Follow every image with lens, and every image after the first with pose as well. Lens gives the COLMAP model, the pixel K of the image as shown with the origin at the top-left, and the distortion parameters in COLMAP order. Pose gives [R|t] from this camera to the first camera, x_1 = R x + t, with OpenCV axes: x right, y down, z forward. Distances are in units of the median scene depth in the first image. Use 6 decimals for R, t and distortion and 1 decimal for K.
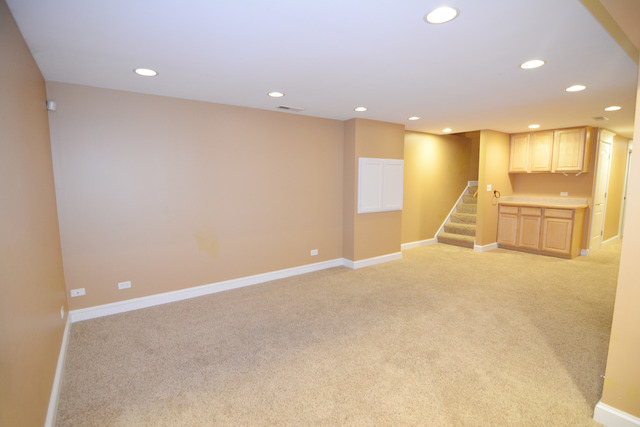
lens RADIAL K [[307.3, 0, 319.8], [0, 307.3, 216.4], [0, 0, 1]] dist [-0.010986, -0.004245]
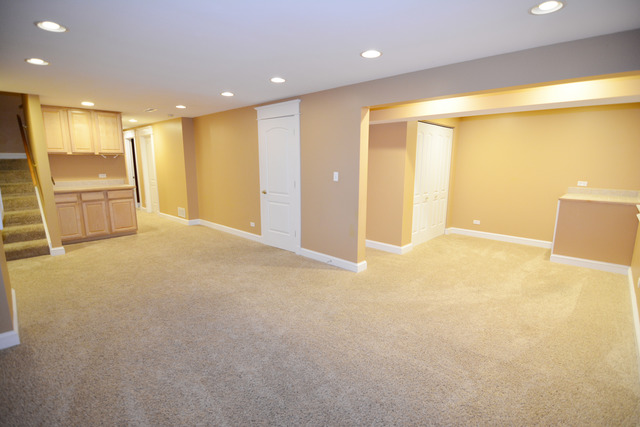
lens RADIAL K [[307.3, 0, 317.8], [0, 307.3, 218.5], [0, 0, 1]] dist [-0.010986, -0.004245]
pose [[-0.179434, -0.179225, 0.967307, -0.348575], [0.113983, 0.972855, 0.201396, -0.059230], [-0.977145, 0.146393, -0.154134, 0.478024]]
